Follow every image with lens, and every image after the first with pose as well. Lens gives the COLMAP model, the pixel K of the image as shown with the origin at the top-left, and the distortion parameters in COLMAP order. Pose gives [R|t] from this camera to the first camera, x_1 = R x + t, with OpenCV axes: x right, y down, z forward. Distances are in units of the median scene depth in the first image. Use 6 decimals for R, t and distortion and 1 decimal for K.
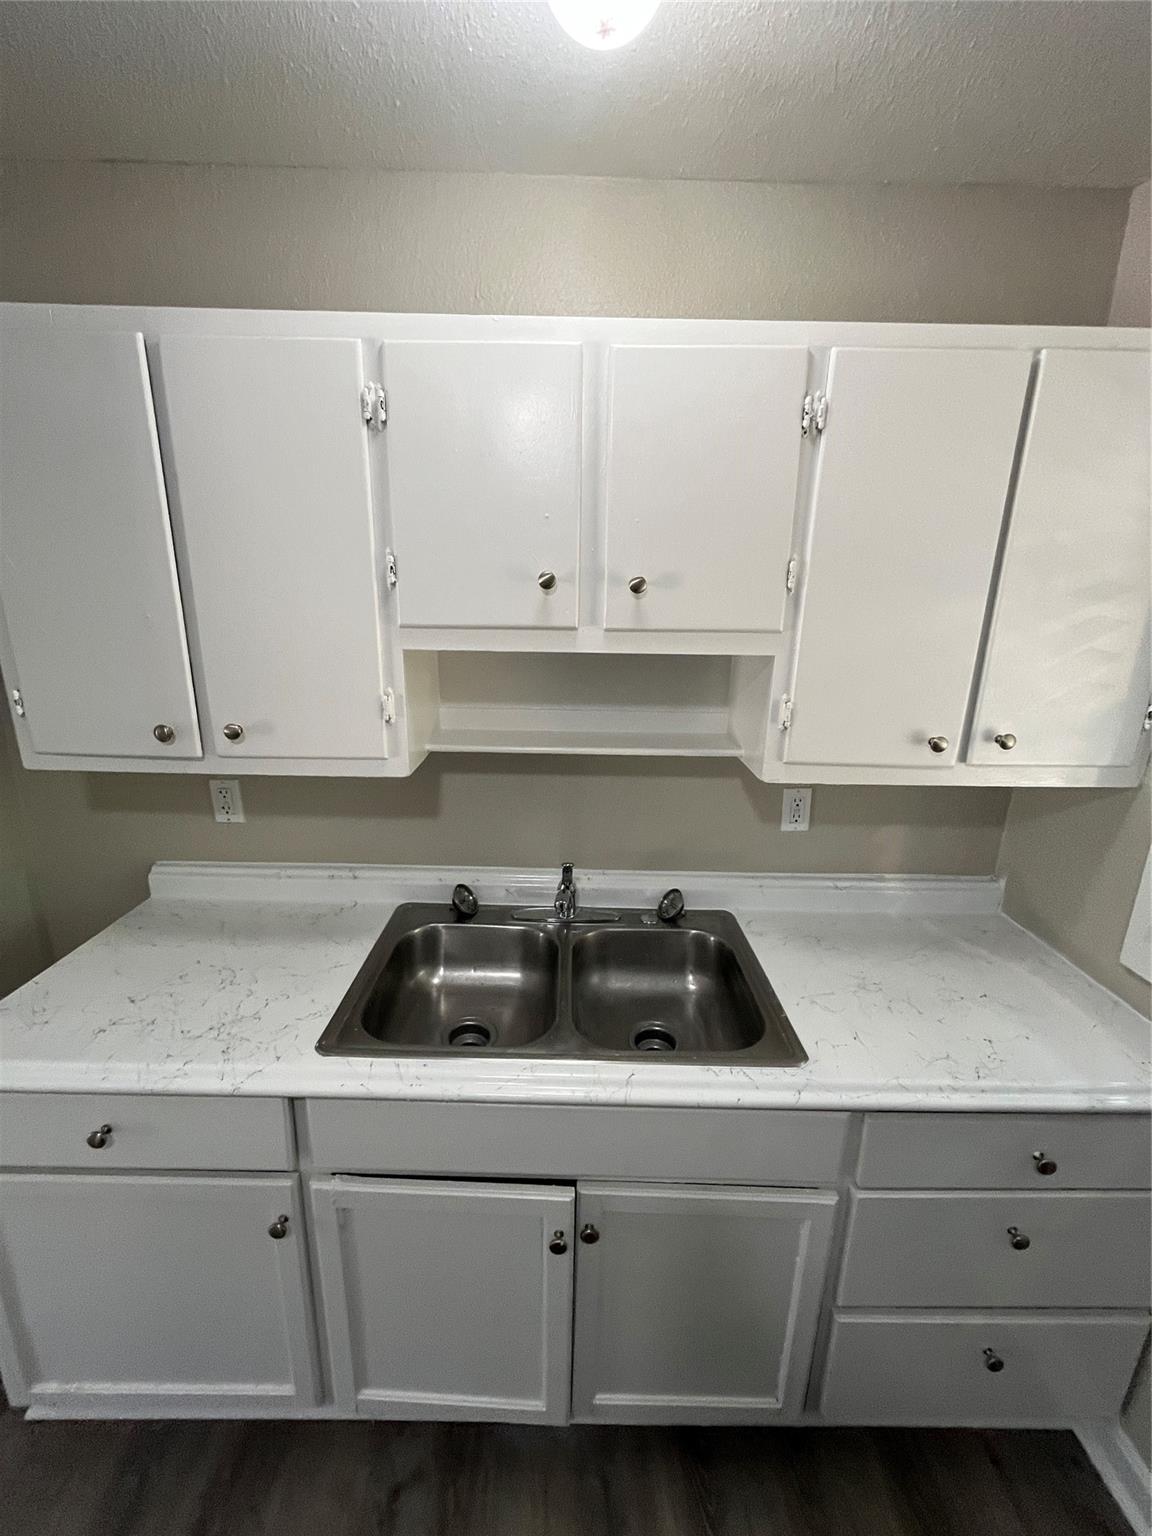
lens RADIAL K [[622.1, 0, 574.8], [0, 622.1, 768.8], [0, 0, 1]] dist [-0.000464, -0.001013]
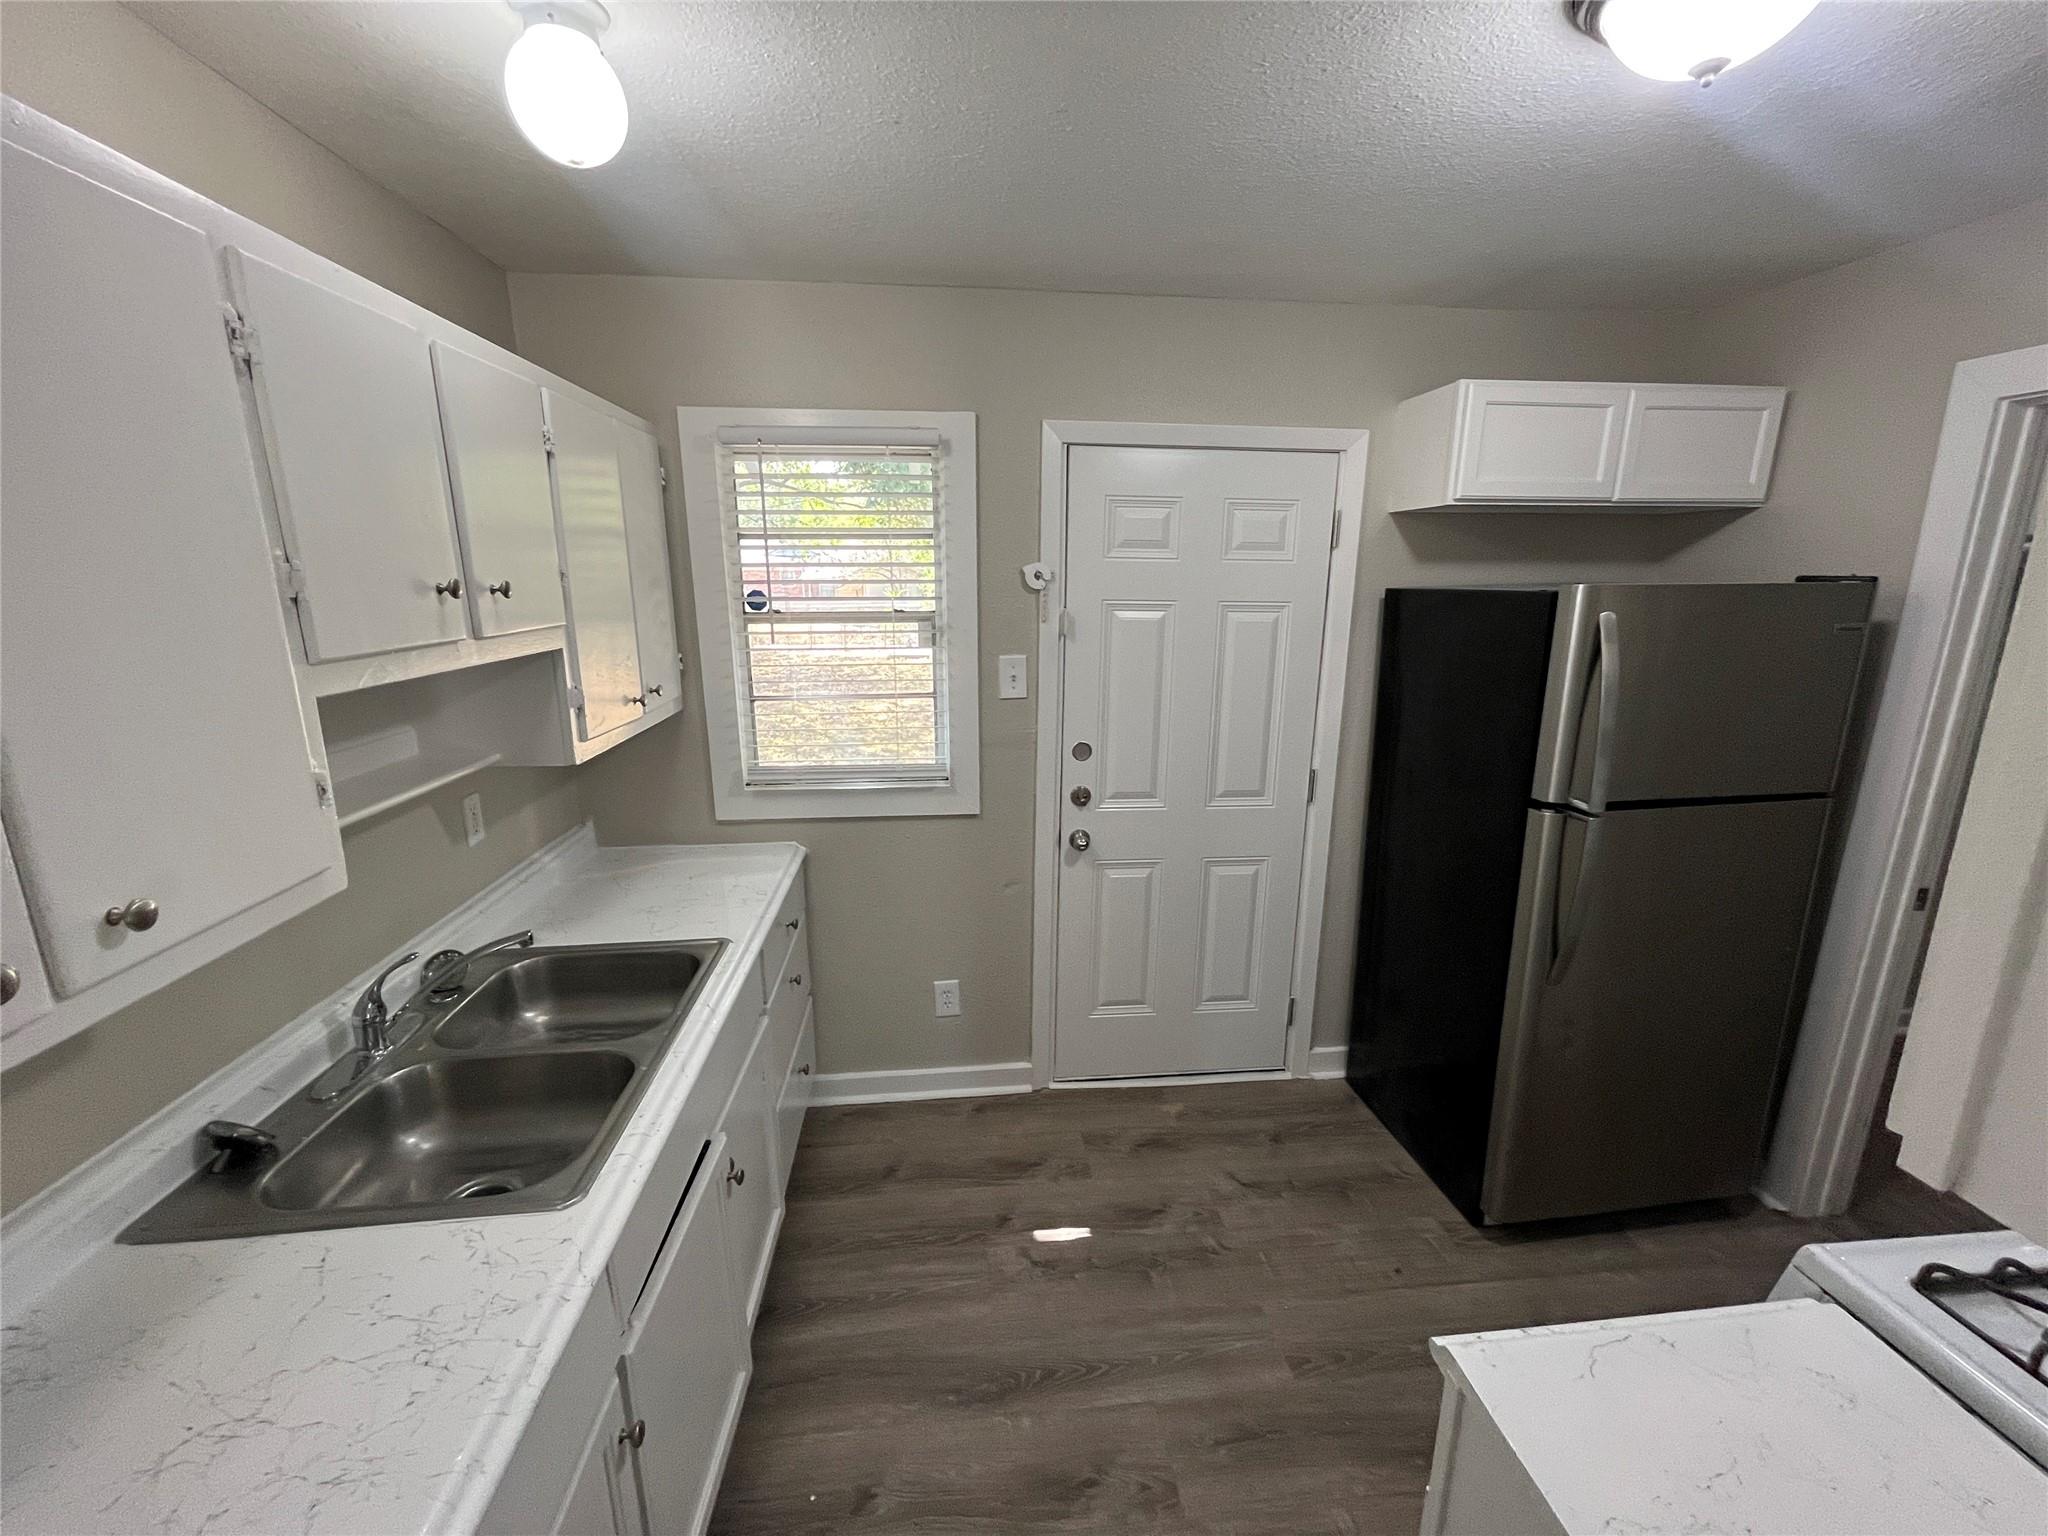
lens RADIAL K [[829.4, 0, 1020.9], [0, 829.4, 760.3], [0, 0, 1]] dist [-0.000464, -0.001013]
pose [[-0.086875, -0.236593, 0.967717, -0.880778], [0.268289, 0.929945, 0.251444, -0.106416], [-0.959413, 0.281472, -0.017314, 0.224645]]
